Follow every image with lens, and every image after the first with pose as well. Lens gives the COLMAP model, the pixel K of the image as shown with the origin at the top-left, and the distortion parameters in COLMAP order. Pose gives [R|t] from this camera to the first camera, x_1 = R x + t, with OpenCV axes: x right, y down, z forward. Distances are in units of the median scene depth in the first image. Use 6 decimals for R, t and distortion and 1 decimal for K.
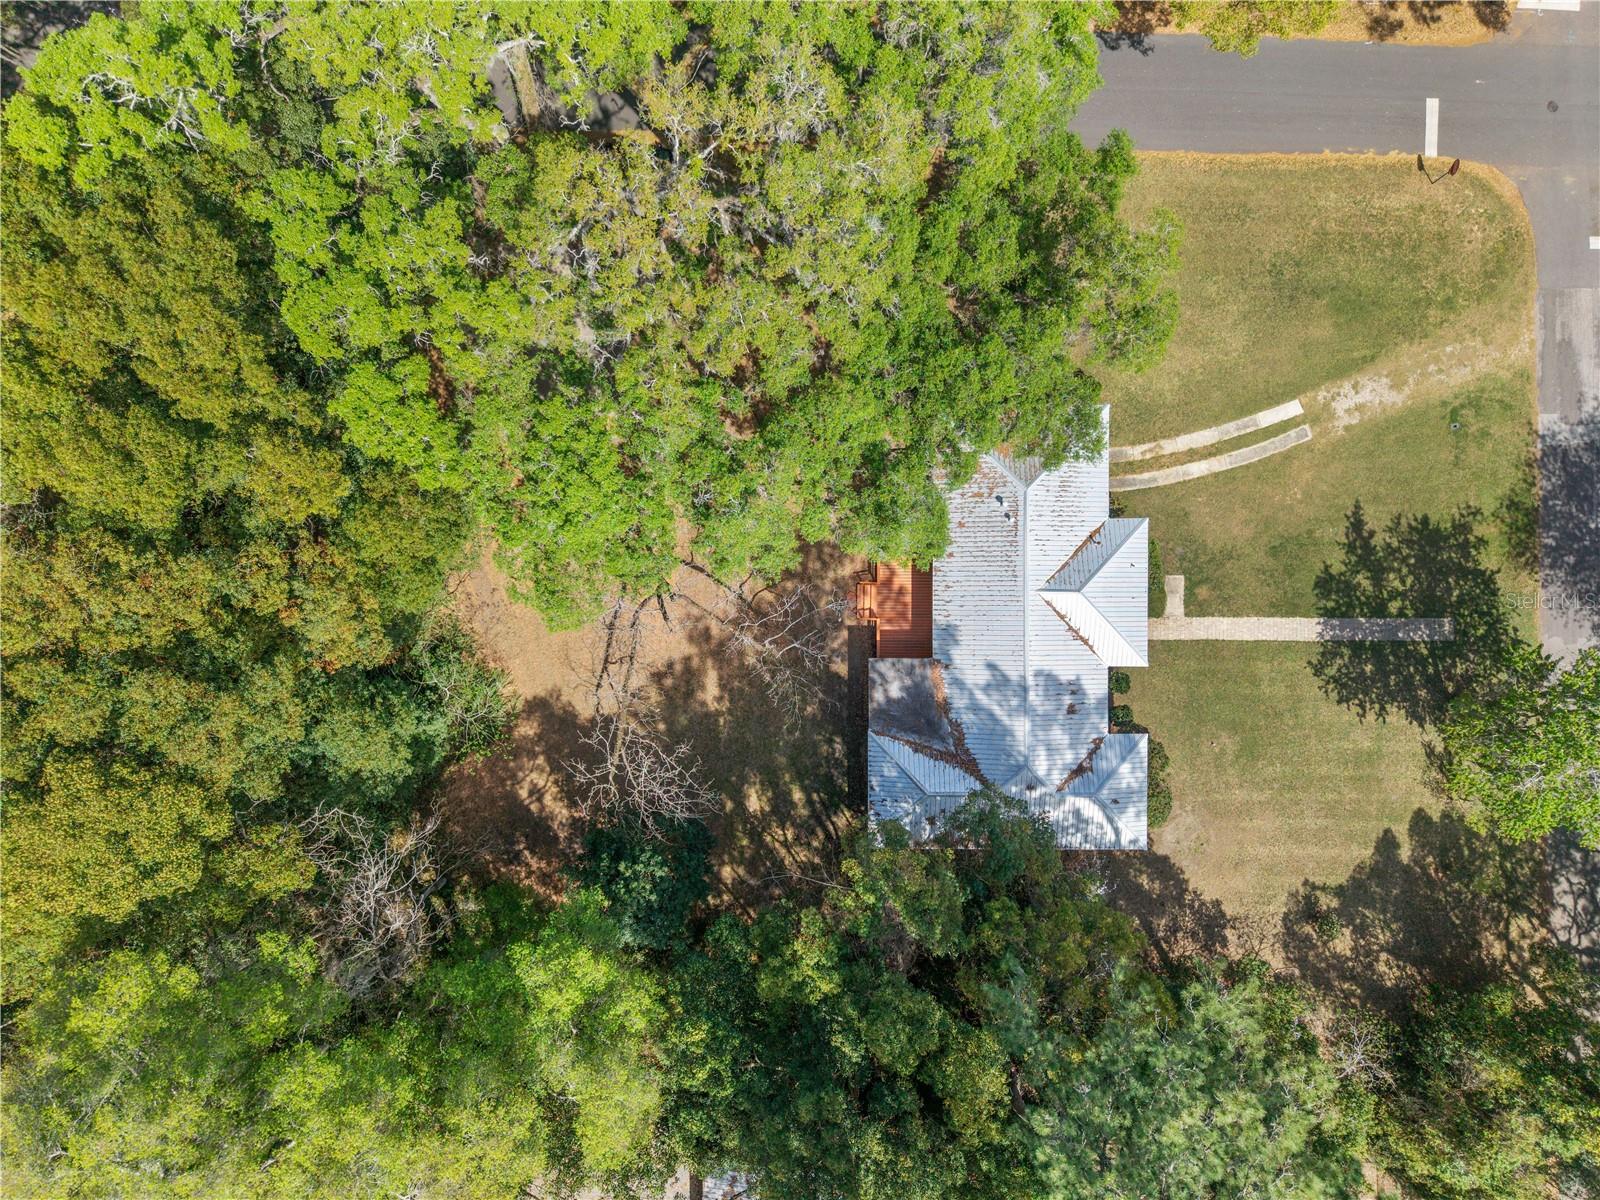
lens RADIAL K [[1078.1, 0, 807.3], [0, 1078.1, 599.9], [0, 0, 1]] dist [0.025973, -0.023581]
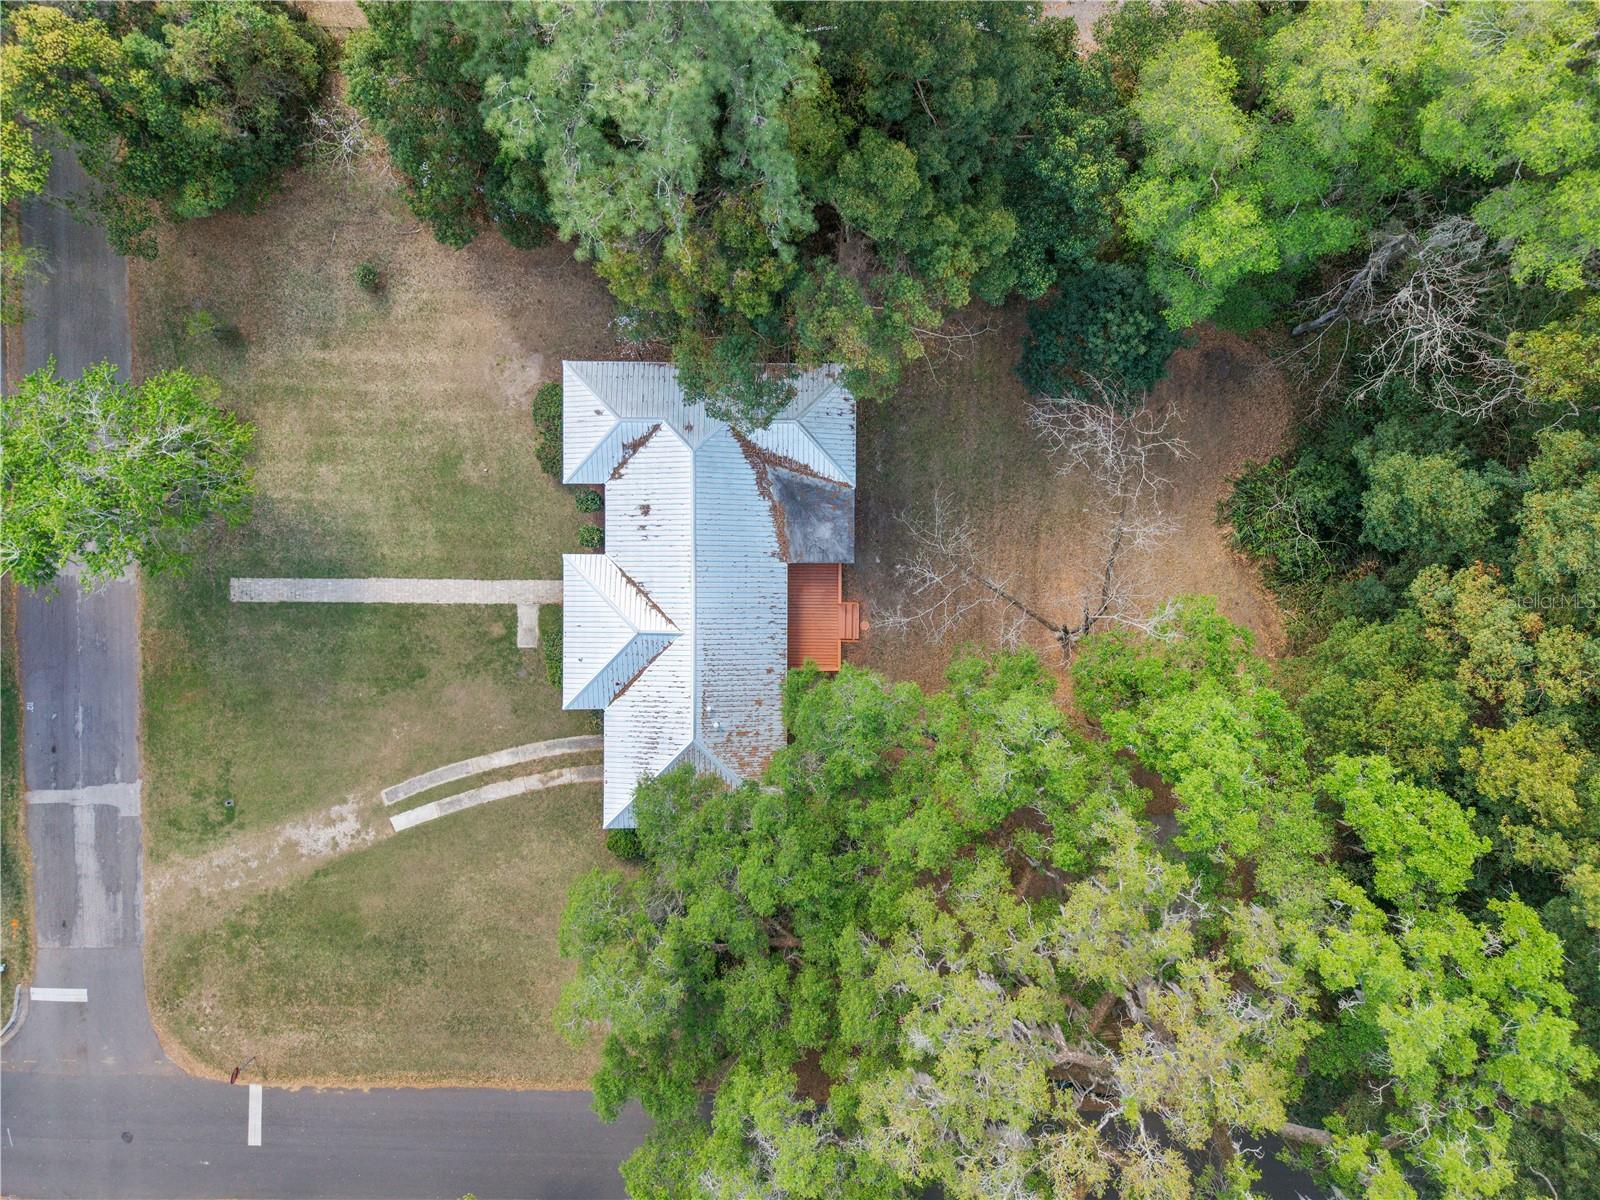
lens RADIAL K [[1078.1, 0, 792.0], [0, 1078.1, 601.3], [0, 0, 1]] dist [0.025973, -0.023581]
pose [[-0.999885, -0.001844, -0.015082, 0.119704], [0.001987, -0.999953, -0.009459, 0.027689], [-0.015064, -0.009488, 0.999842, 0.042760]]
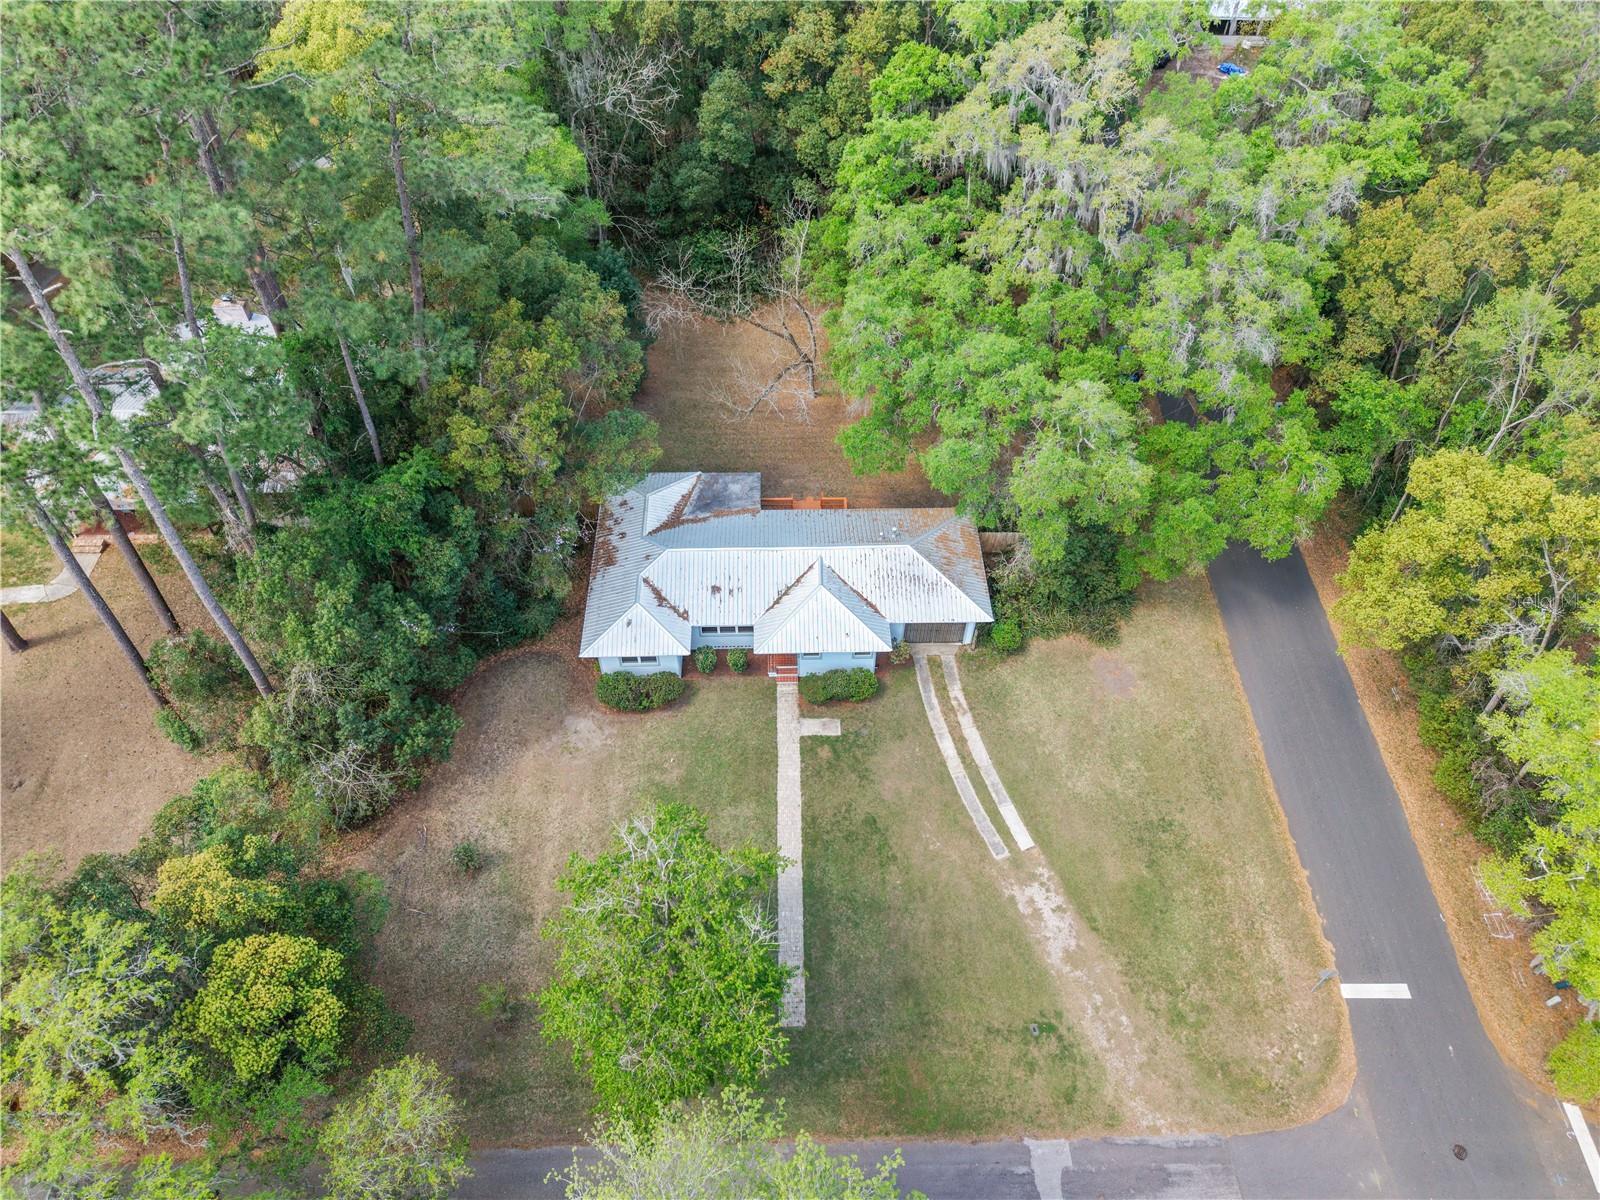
lens RADIAL K [[1078.1, 0, 788.7], [0, 1078.1, 606.3], [0, 0, 1]] dist [0.025973, -0.023581]
pose [[0.019353, 0.764619, -0.644192, 0.901507], [-0.999731, 0.006580, -0.022224, 0.047524], [-0.012754, 0.644449, 0.764541, 0.154741]]
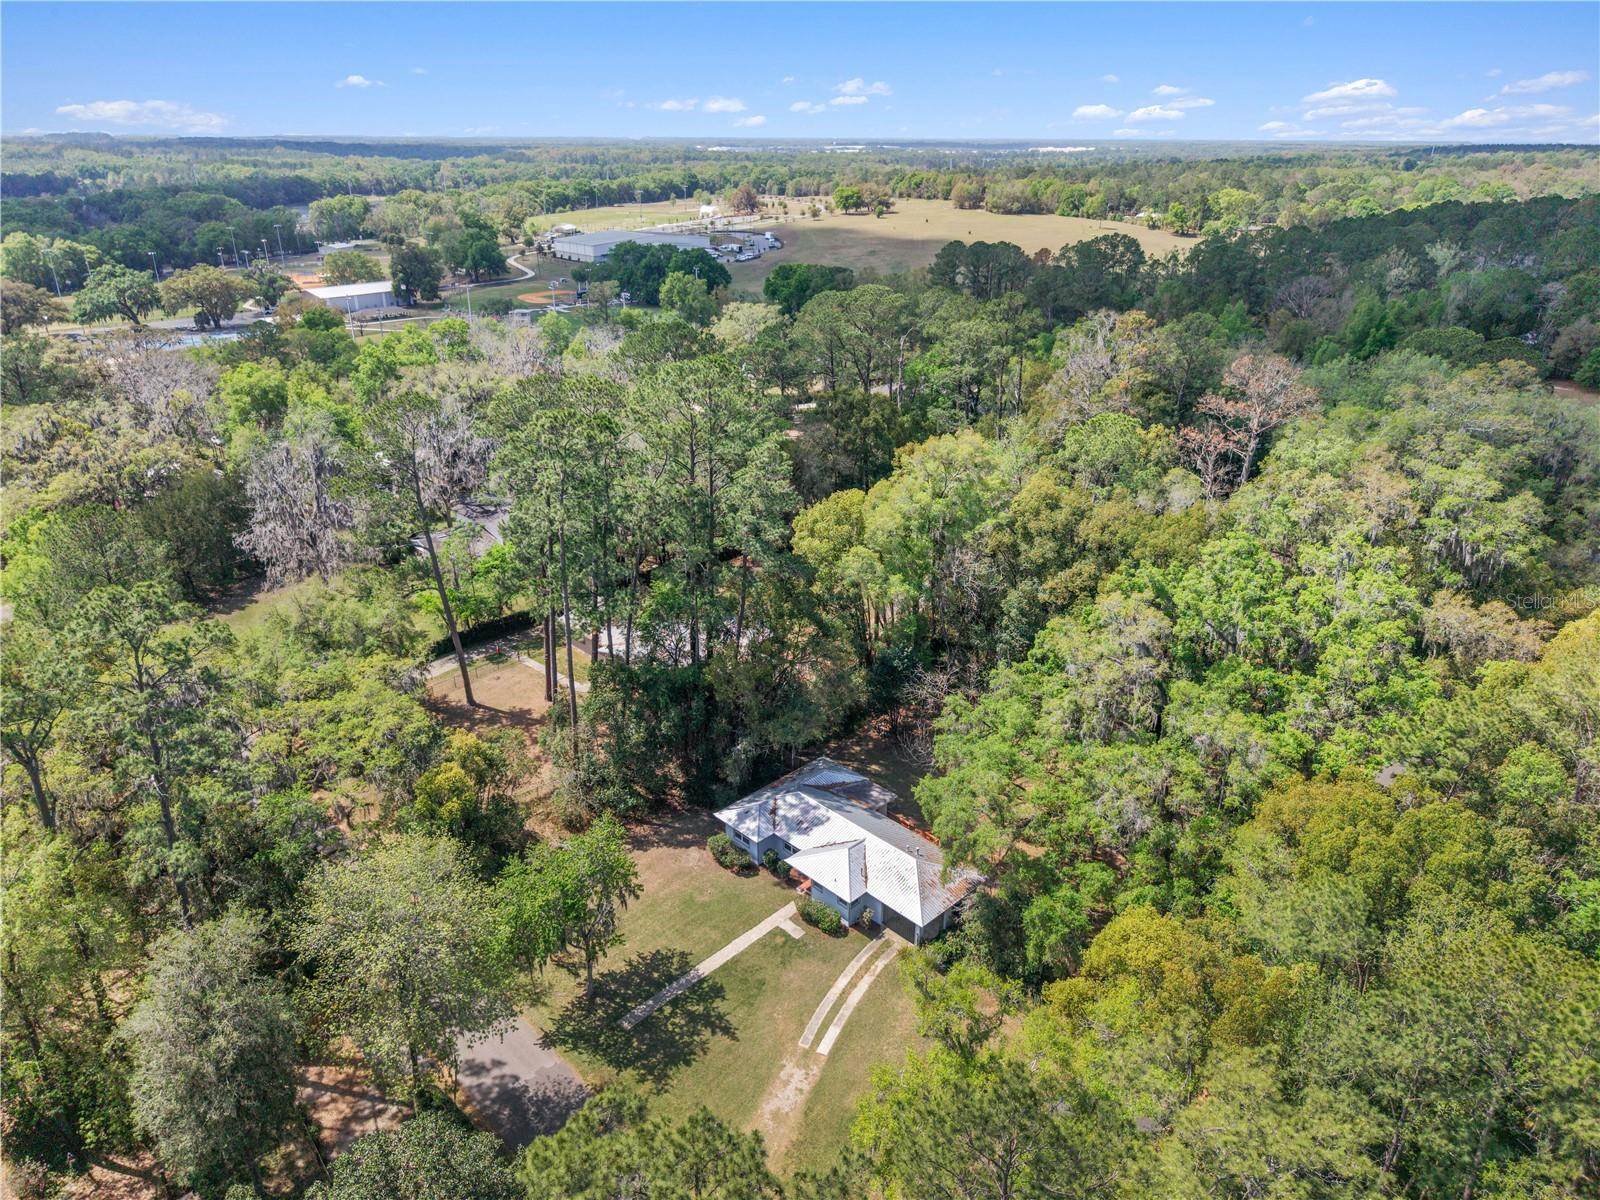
lens RADIAL K [[1078.1, 0, 789.6], [0, 1078.1, 580.9], [0, 0, 1]] dist [0.025973, -0.023581]
pose [[-0.715482, 0.247862, -0.653184, 1.202709], [-0.698145, -0.288540, 0.655239, -0.848378], [-0.026060, 0.924829, 0.379489, -0.019506]]
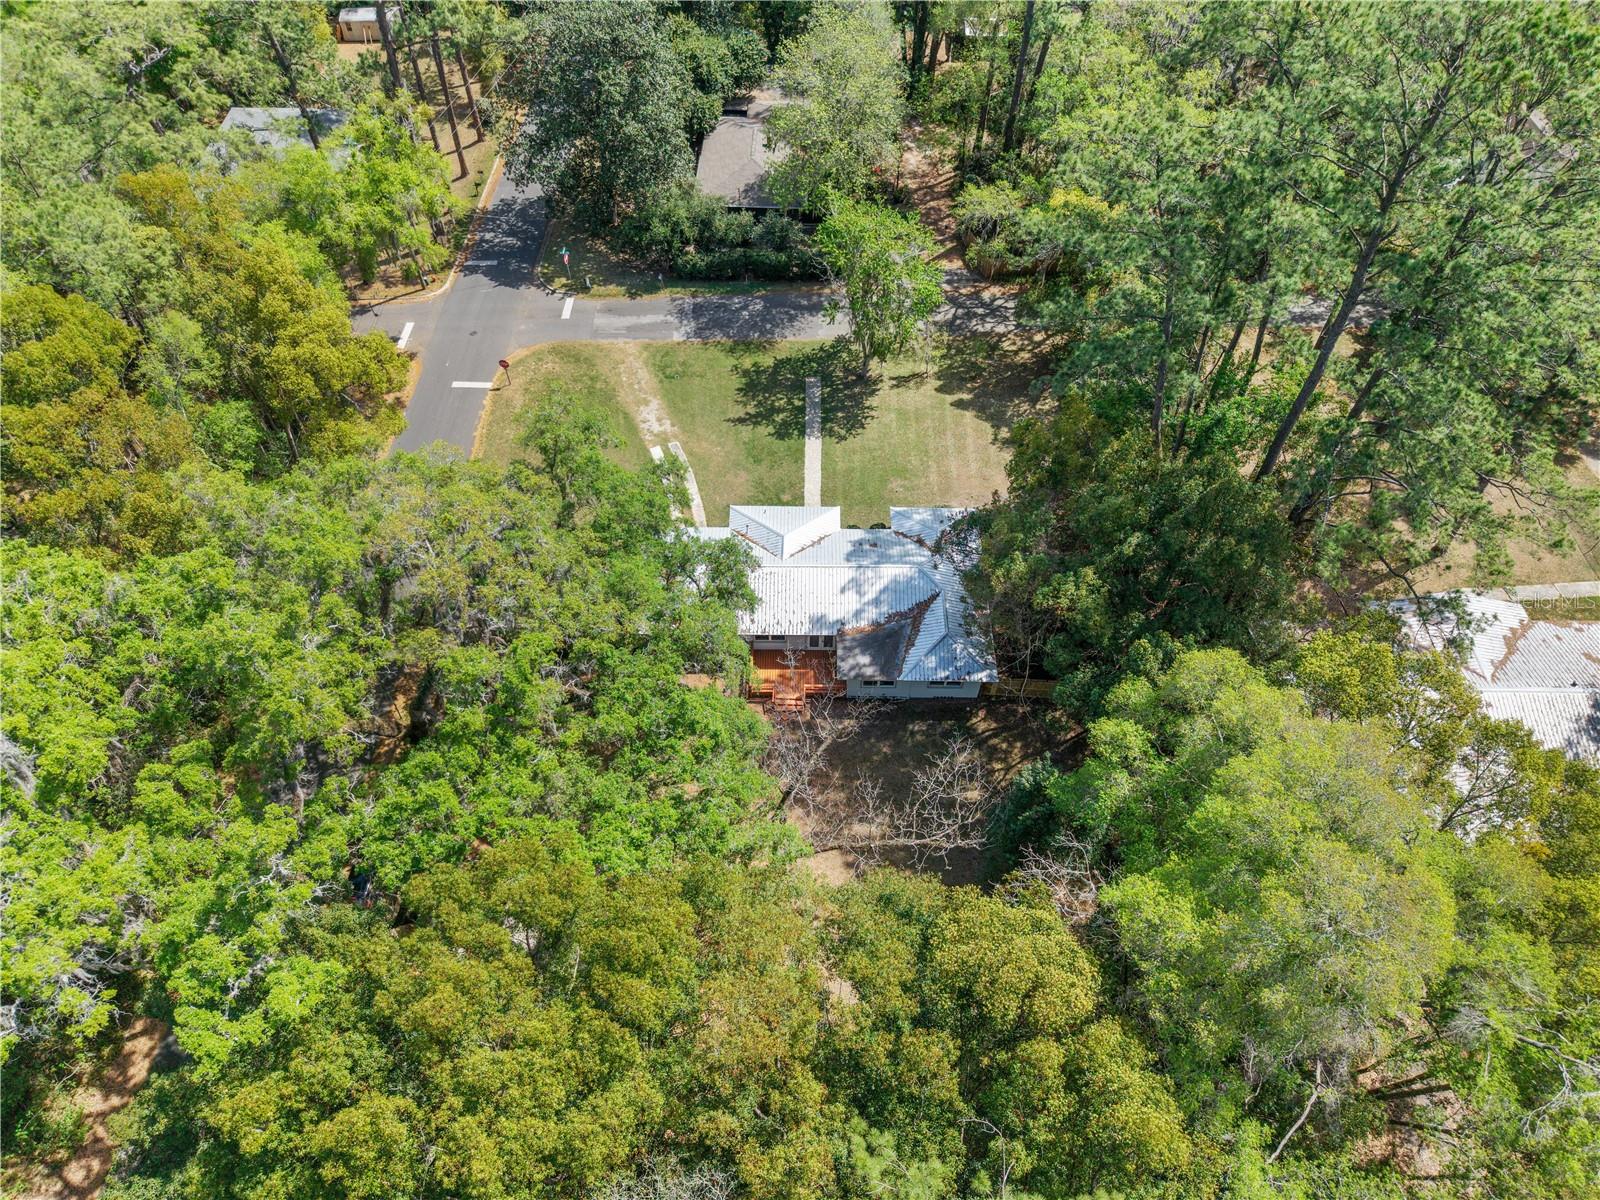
lens RADIAL K [[1078.1, 0, 807.0], [0, 1078.1, 614.8], [0, 0, 1]] dist [0.025973, -0.023581]
pose [[0.000235, -0.807707, 0.589584, -0.549880], [0.999999, 0.001070, 0.001067, 0.017520], [-0.001493, 0.589583, 0.807706, -0.001930]]
